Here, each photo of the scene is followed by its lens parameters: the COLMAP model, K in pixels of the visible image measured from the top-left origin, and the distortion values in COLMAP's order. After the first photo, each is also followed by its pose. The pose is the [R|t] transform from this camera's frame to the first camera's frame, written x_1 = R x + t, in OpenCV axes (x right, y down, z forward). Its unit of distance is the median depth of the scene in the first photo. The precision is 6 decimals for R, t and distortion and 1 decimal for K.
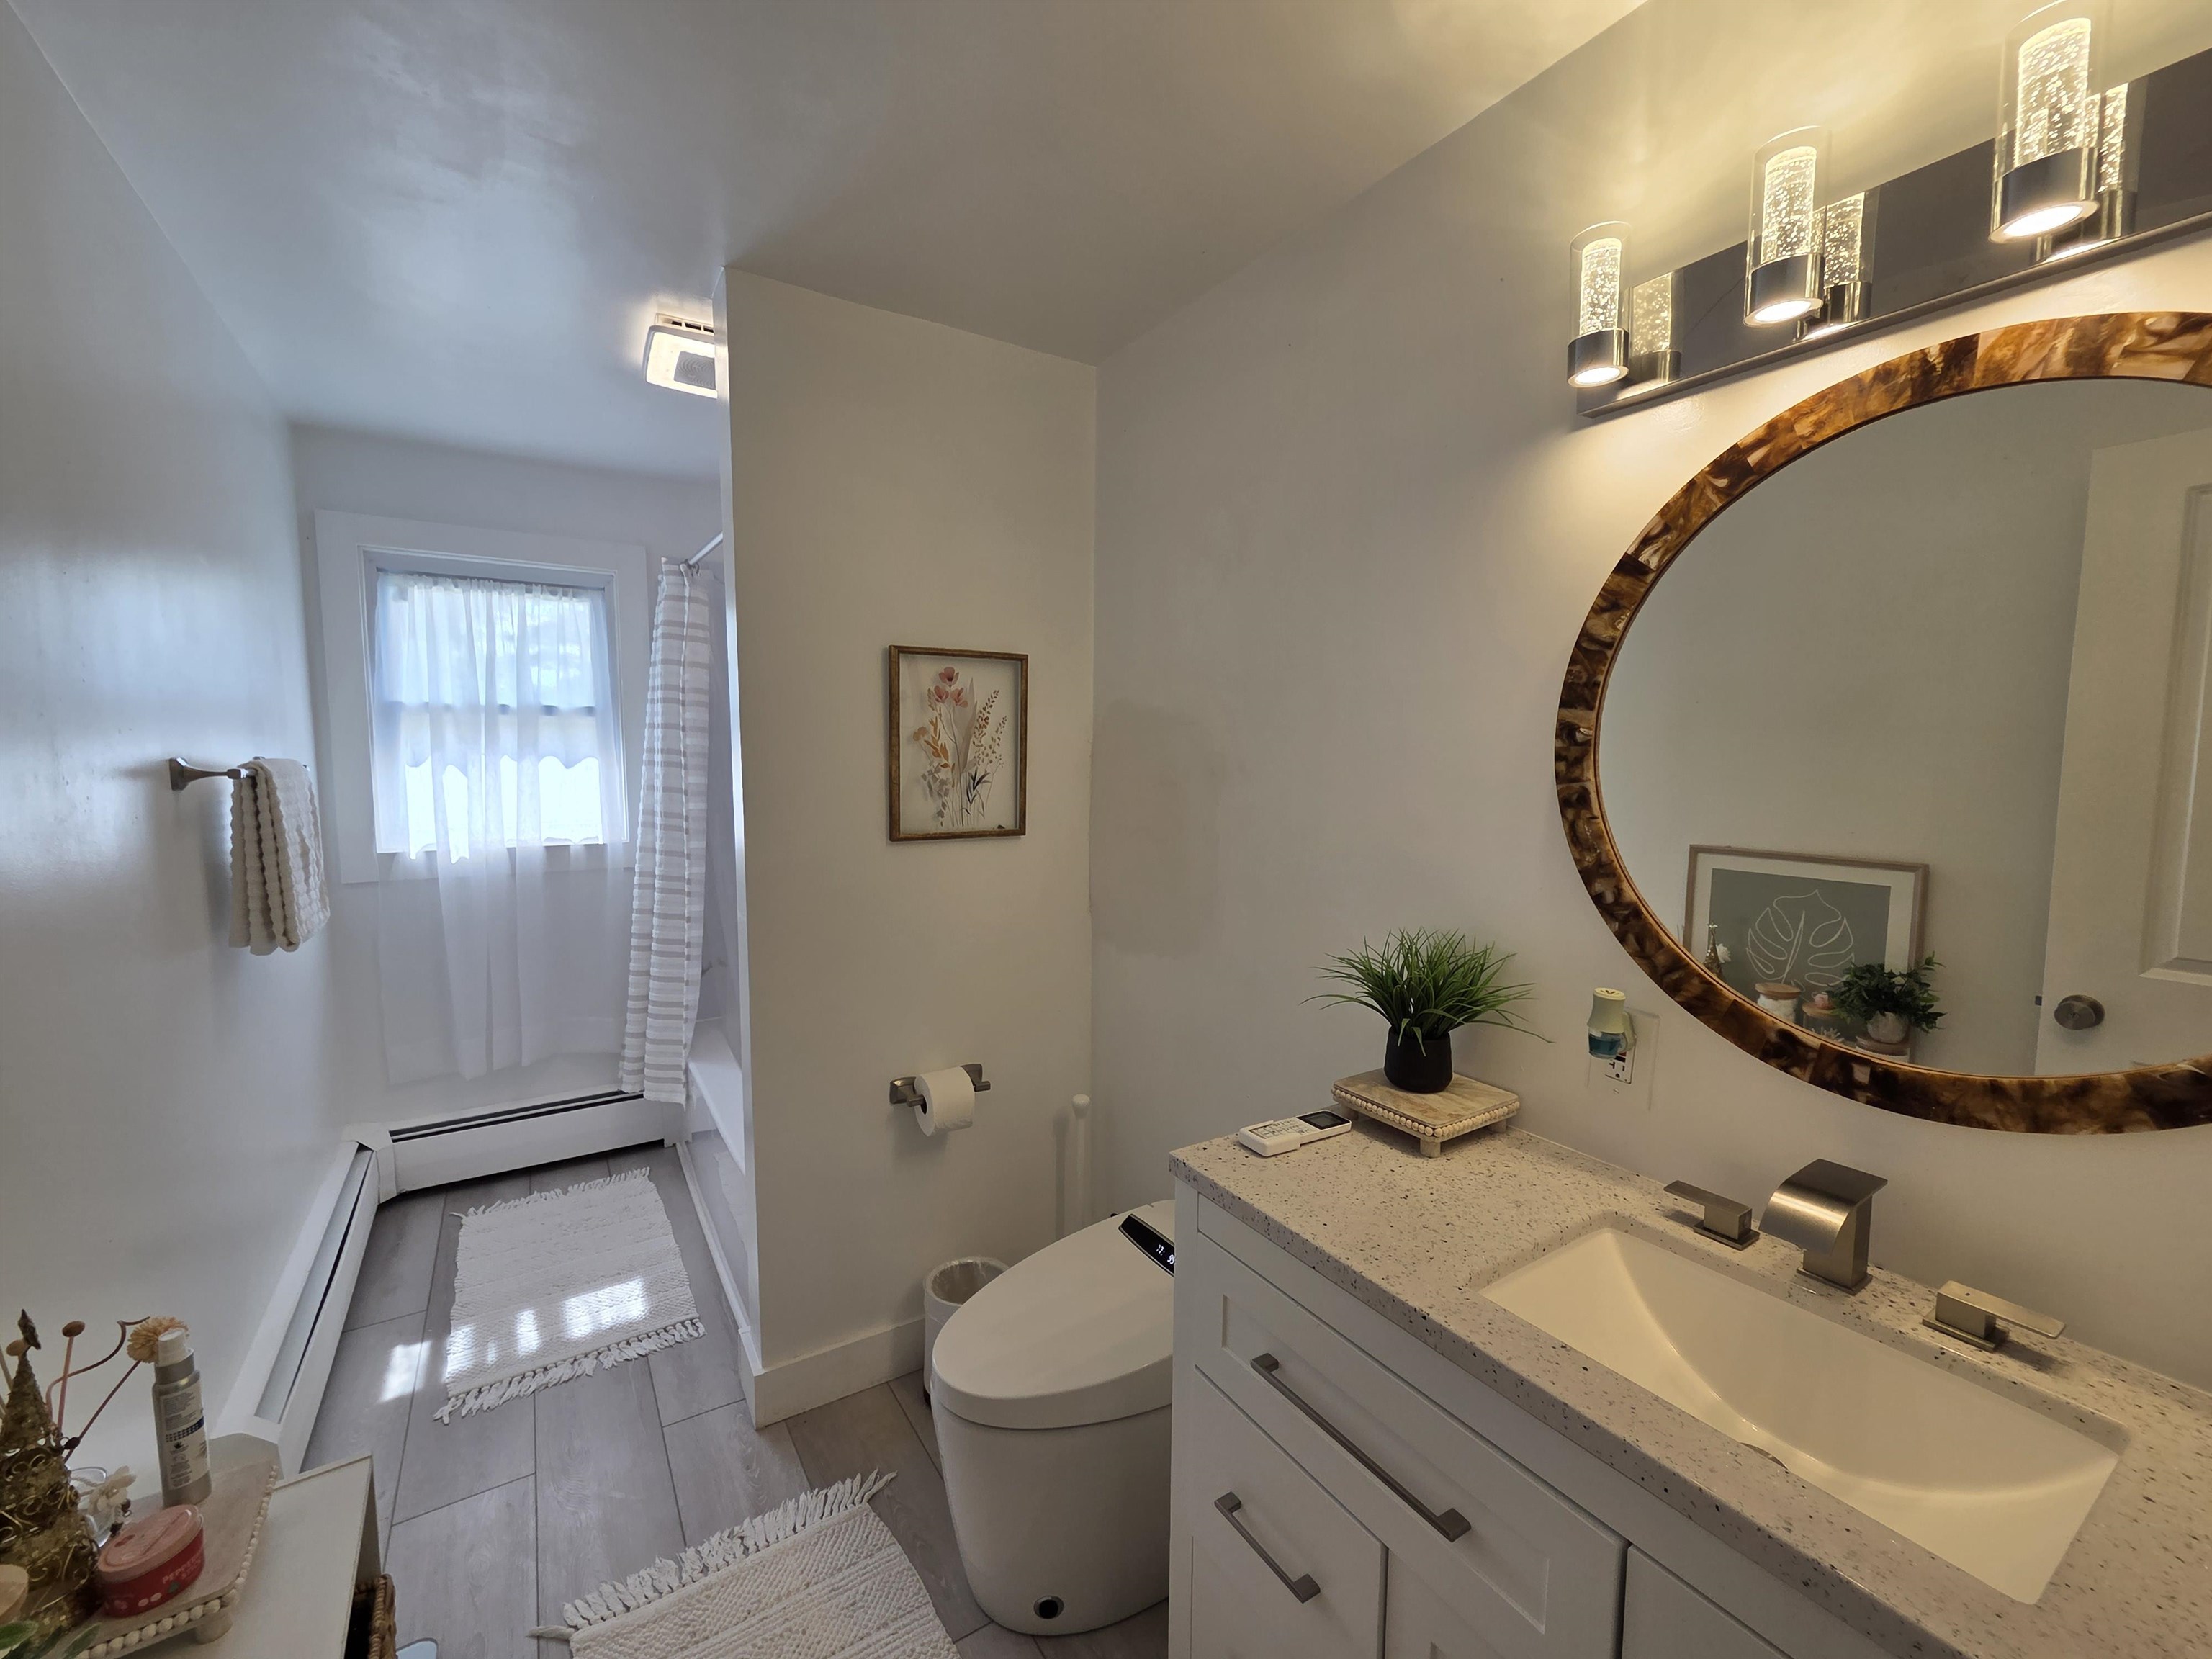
lens RADIAL K [[912.8, 0, 1116.7], [0, 912.8, 837.7], [0, 0, 1]] dist [0.005726, -0.001531]
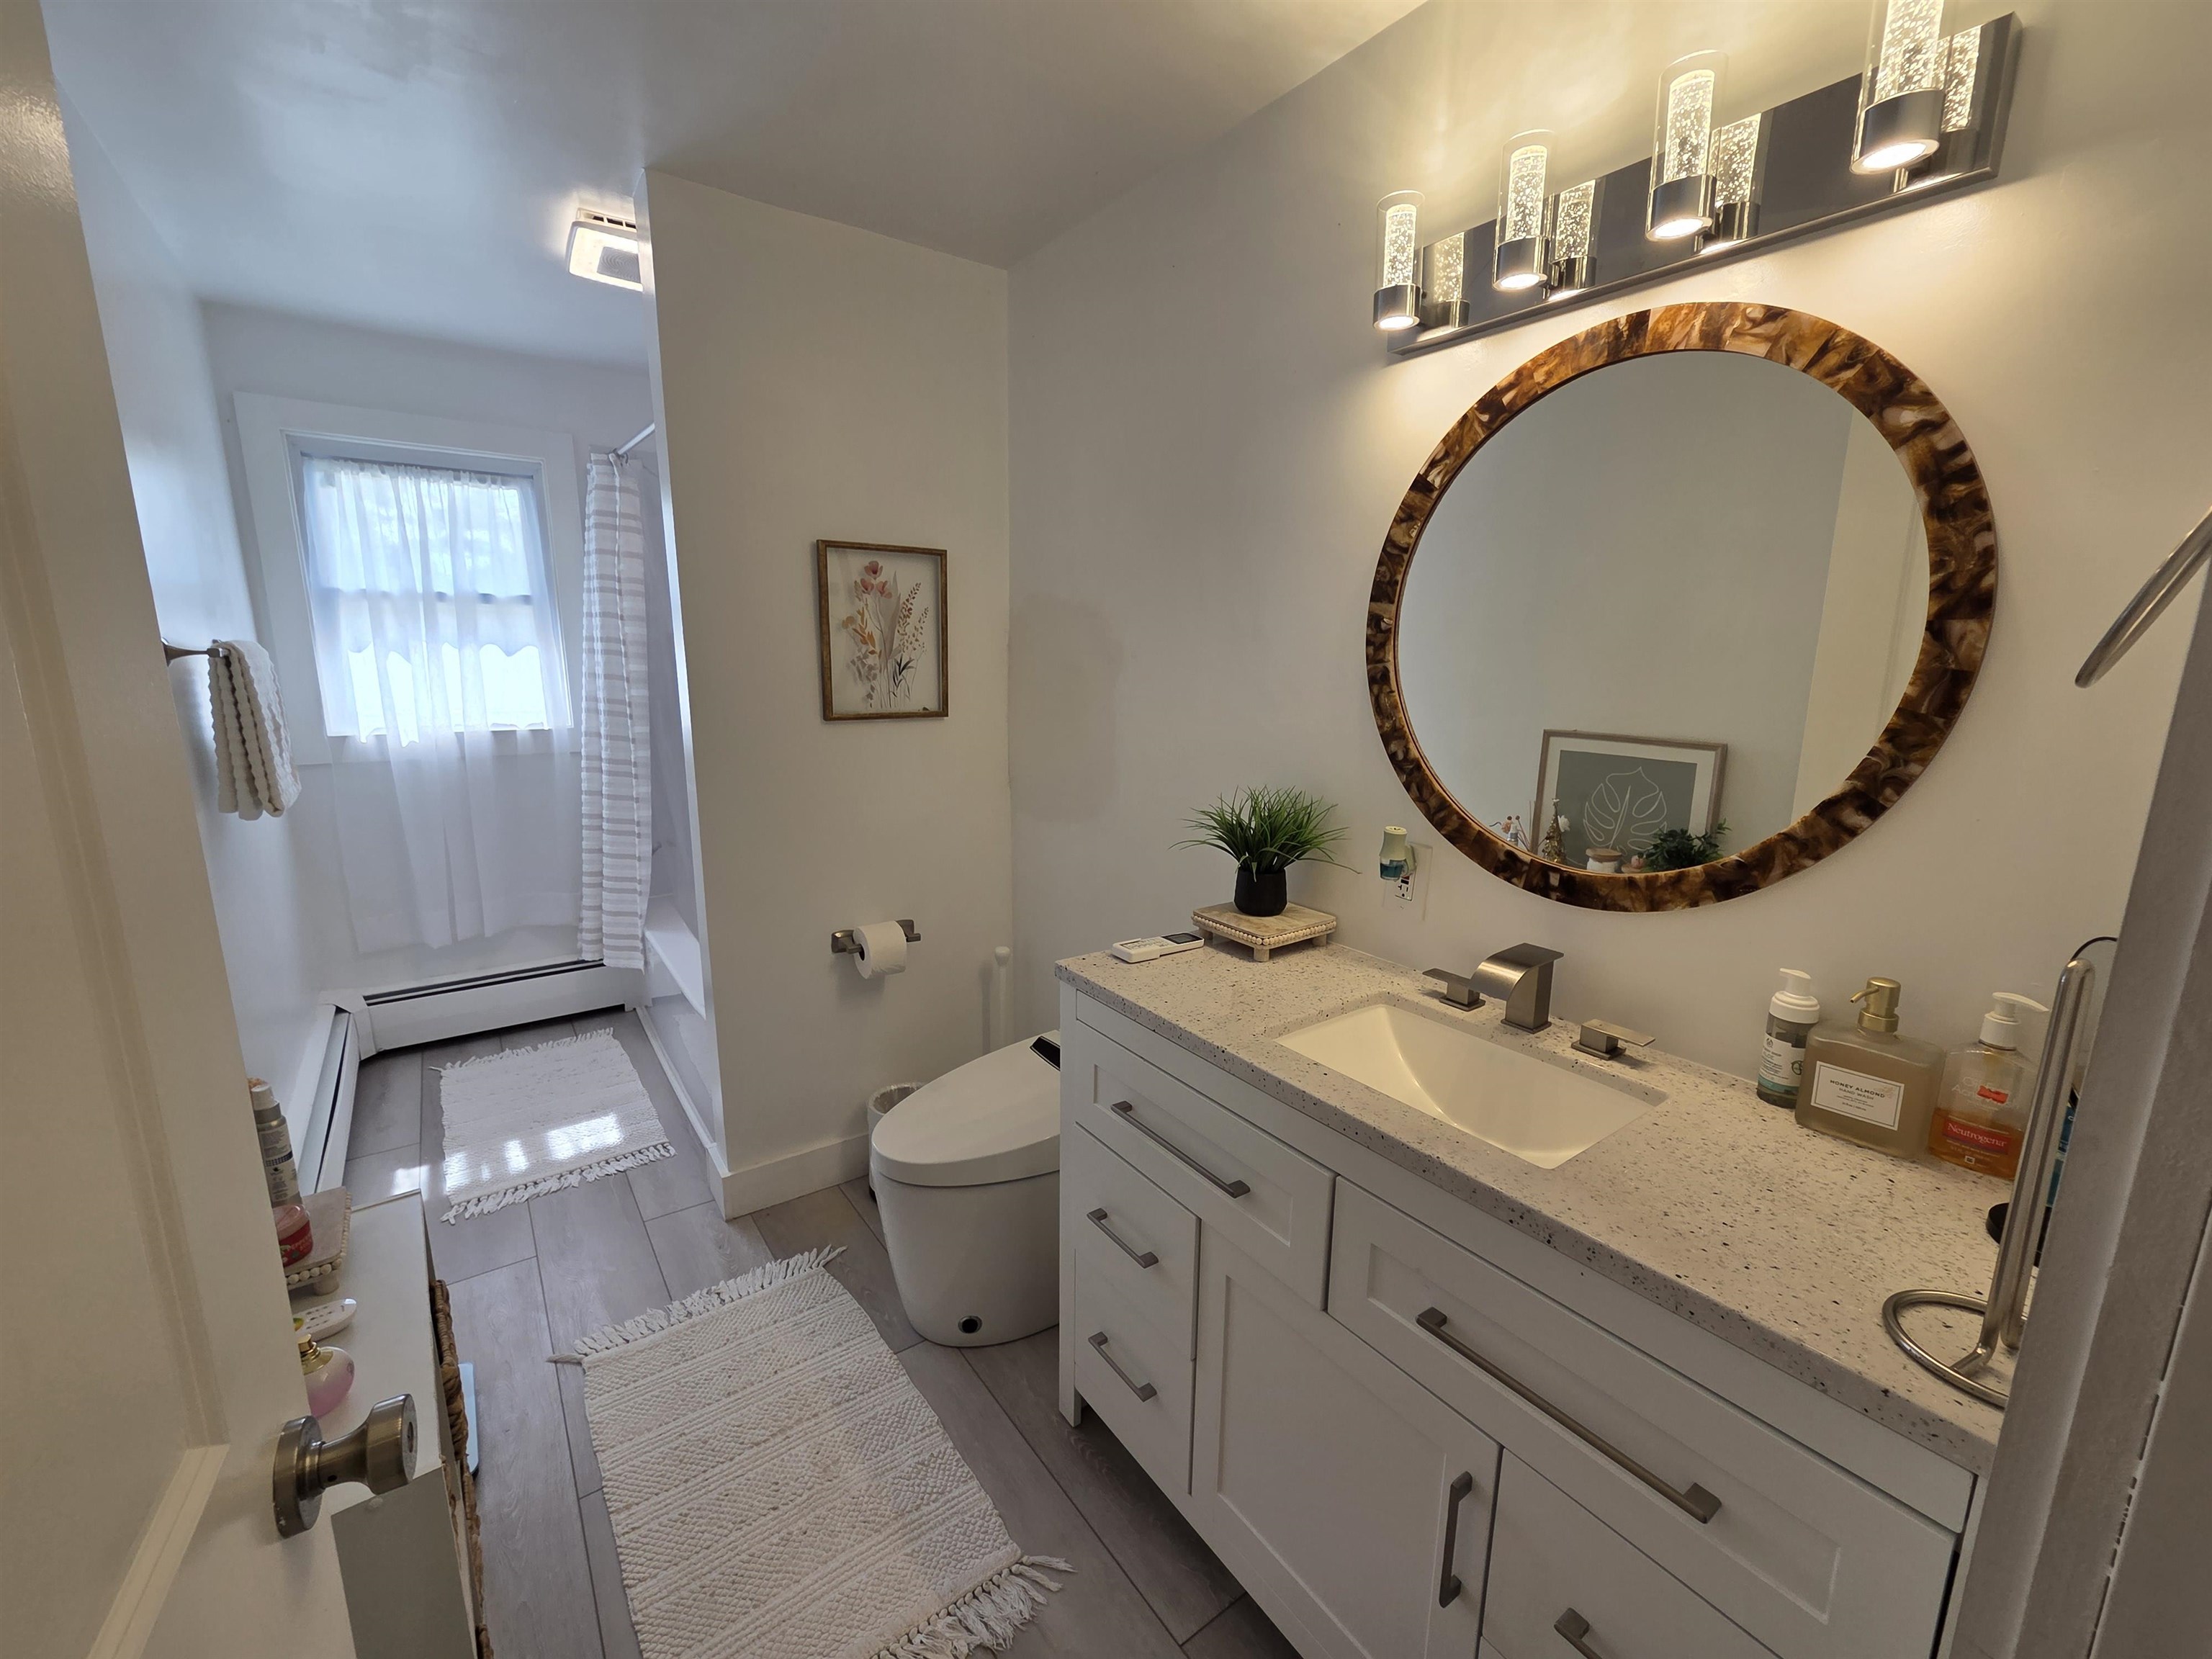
lens RADIAL K [[912.8, 0, 1116.7], [0, 912.8, 837.7], [0, 0, 1]] dist [0.005726, -0.001531]
pose [[0.998369, -0.005225, 0.056855, 0.052892], [-0.000974, 0.994100, 0.108466, 0.029556], [-0.057087, -0.108345, 0.992473, -0.170720]]
